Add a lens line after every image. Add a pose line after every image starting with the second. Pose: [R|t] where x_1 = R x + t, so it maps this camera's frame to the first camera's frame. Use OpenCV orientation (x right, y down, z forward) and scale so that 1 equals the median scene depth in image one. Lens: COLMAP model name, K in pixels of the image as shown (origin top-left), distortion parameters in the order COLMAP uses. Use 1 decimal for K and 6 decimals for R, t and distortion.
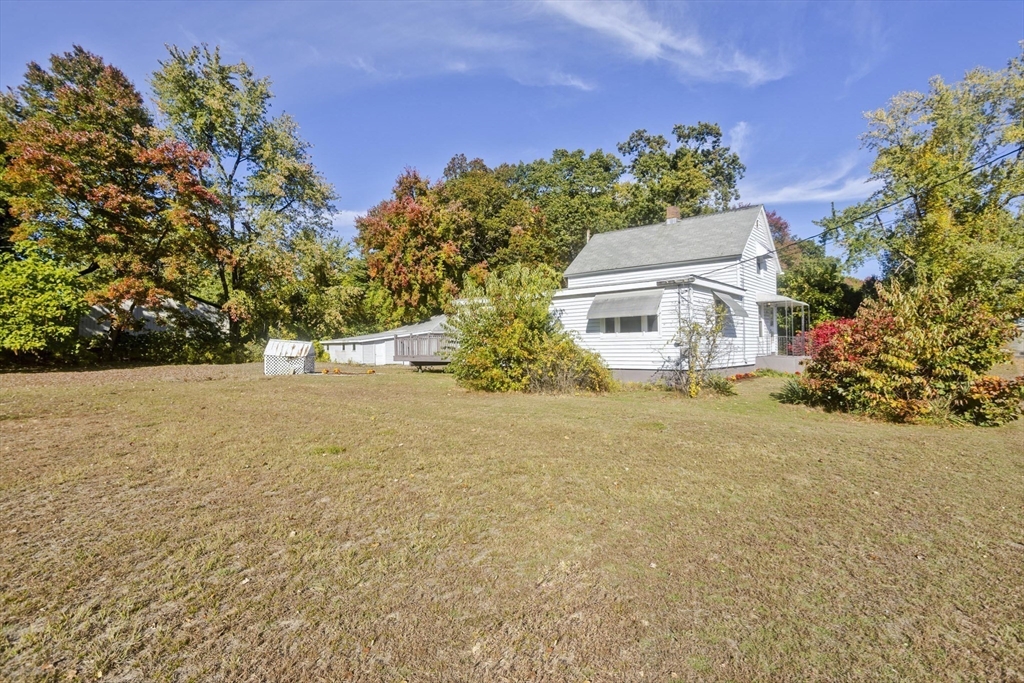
lens RADIAL K [[495.8, 0, 515.7], [0, 495.8, 334.0], [0, 0, 1]] dist [-0.056172, 0.034320]
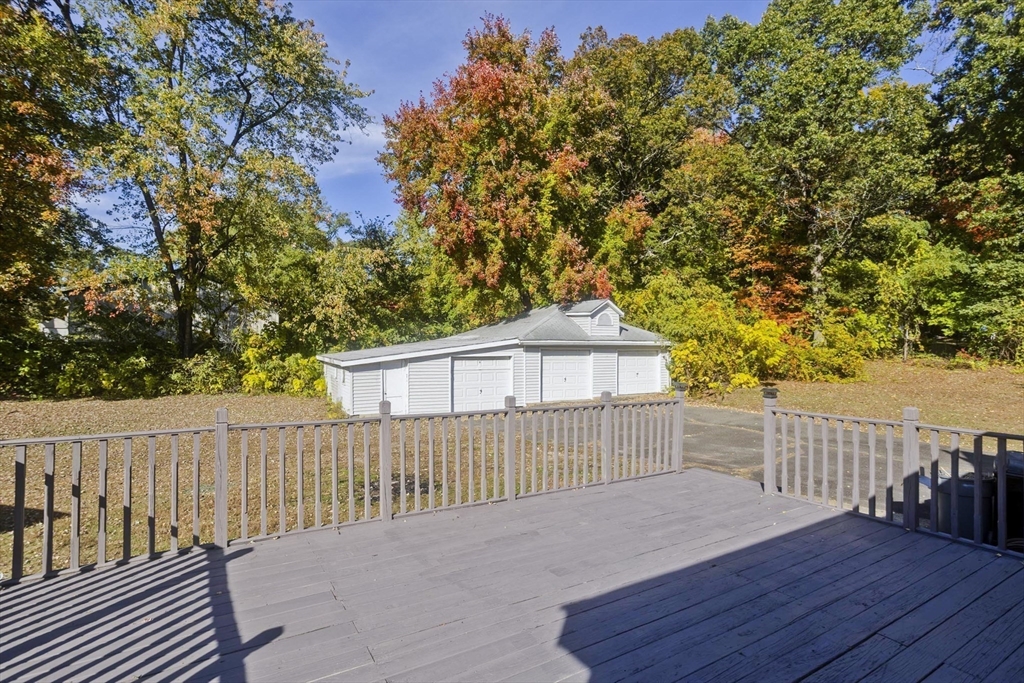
lens RADIAL K [[507.3, 0, 508.7], [0, 507.3, 330.7], [0, 0, 1]] dist [0.003121, 0.001032]
pose [[0.955097, 0.008147, -0.296183, -0.040619], [-0.007705, 0.999967, 0.002658, -0.013949], [0.296194, -0.000257, 0.955128, 0.520874]]
